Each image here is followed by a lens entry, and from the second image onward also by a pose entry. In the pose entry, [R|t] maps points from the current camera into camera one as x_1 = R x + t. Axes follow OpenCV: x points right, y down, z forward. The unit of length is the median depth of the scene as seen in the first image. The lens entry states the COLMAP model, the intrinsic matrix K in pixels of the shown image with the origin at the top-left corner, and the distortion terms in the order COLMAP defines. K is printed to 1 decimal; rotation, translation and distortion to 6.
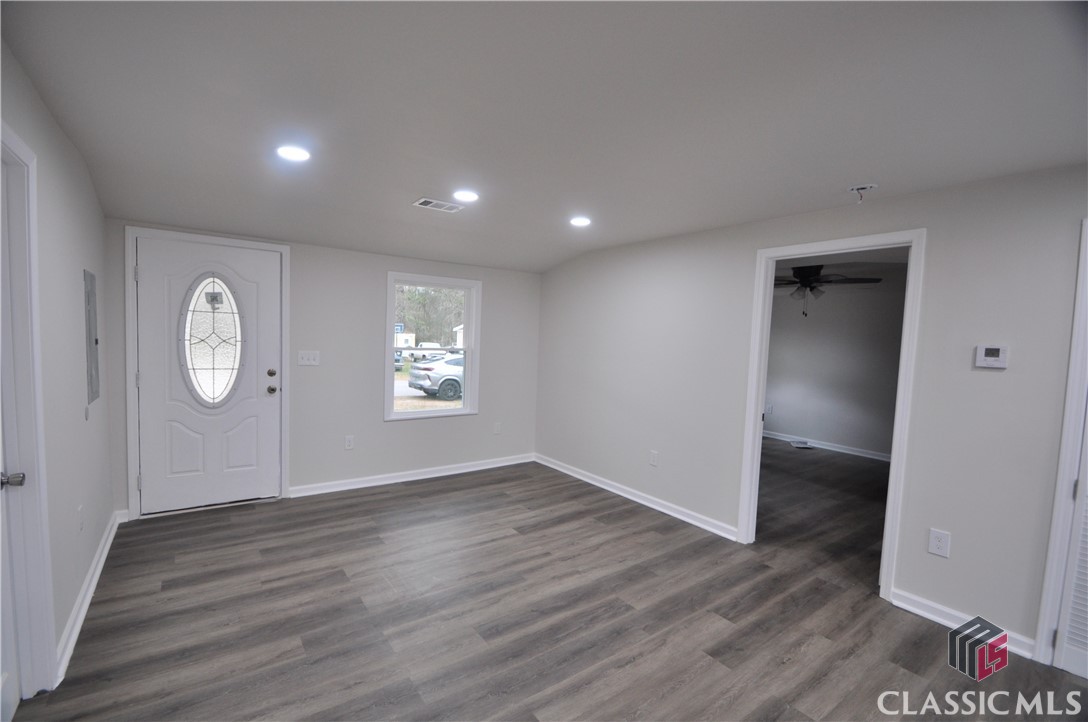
lens RADIAL K [[477.2, 0, 543.9], [0, 477.2, 365.7], [0, 0, 1]] dist [-0.004239, -0.002565]
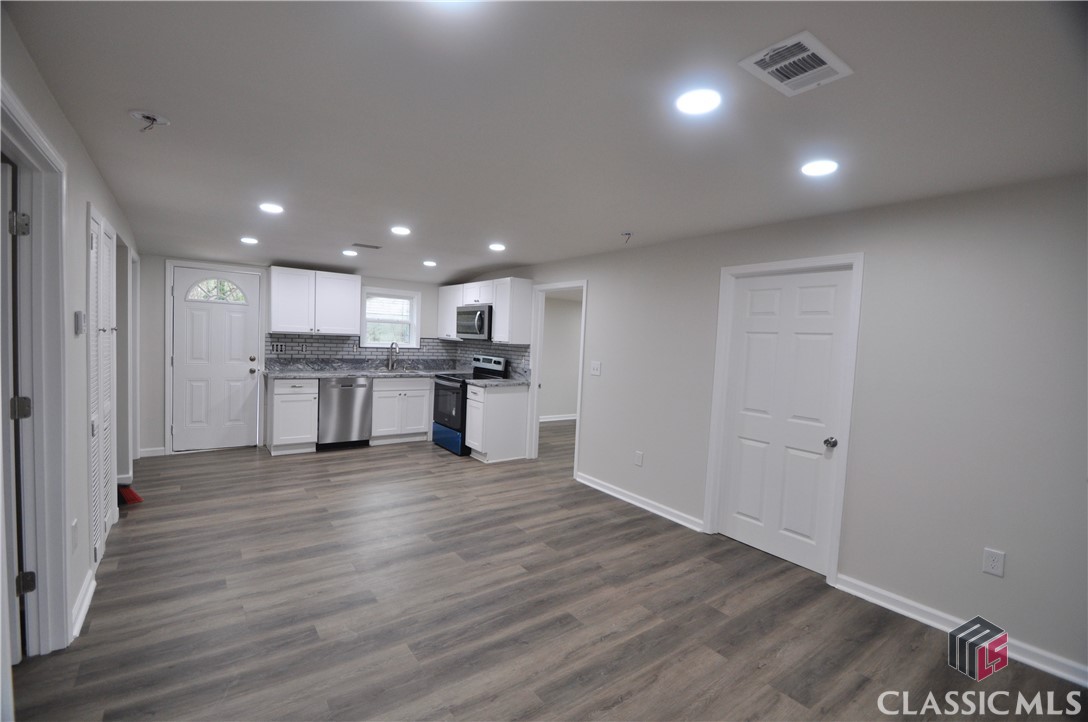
lens RADIAL K [[477.2, 0, 541.4], [0, 477.2, 364.3], [0, 0, 1]] dist [-0.004239, -0.002565]
pose [[-0.996824, -0.079596, -0.002364, -0.006928], [-0.079377, 0.990833, 0.109309, -0.113154], [-0.006358, 0.109149, -0.994005, 1.891951]]
